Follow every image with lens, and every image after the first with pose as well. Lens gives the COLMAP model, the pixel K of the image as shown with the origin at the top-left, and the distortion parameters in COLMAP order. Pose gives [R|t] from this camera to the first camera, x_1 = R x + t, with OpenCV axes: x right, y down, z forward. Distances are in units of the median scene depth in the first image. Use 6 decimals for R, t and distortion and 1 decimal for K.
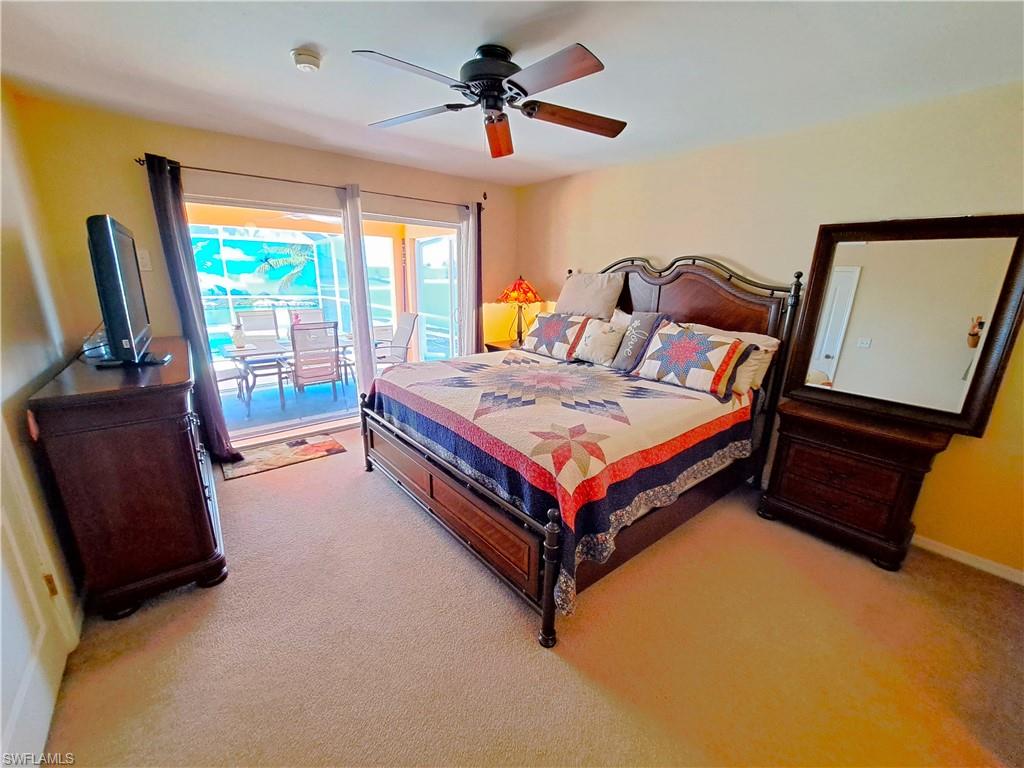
lens RADIAL K [[403.3, 0, 509.5], [0, 403.3, 386.8], [0, 0, 1]] dist [-0.014914, -0.001289]
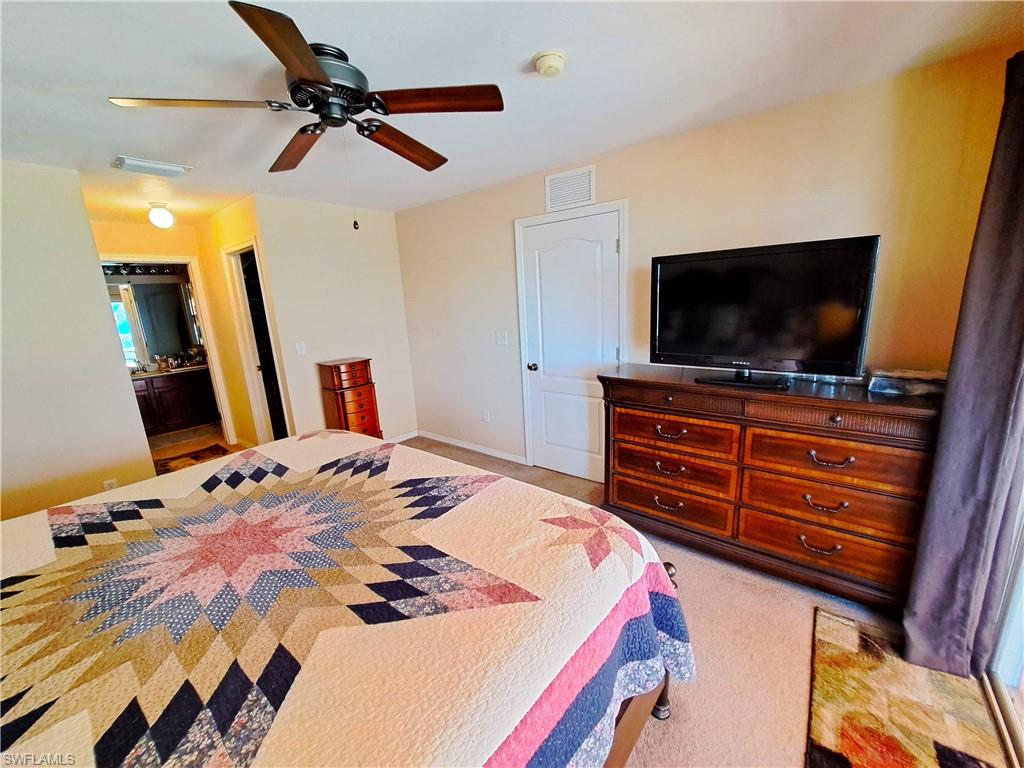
lens RADIAL K [[403.3, 0, 512.6], [0, 403.3, 383.6], [0, 0, 1]] dist [-0.014914, -0.001289]
pose [[-0.977244, 0.074295, -0.198684, -0.112431], [-0.026043, 0.887547, 0.459981, -0.332556], [0.210516, 0.454688, -0.865414, 1.155566]]
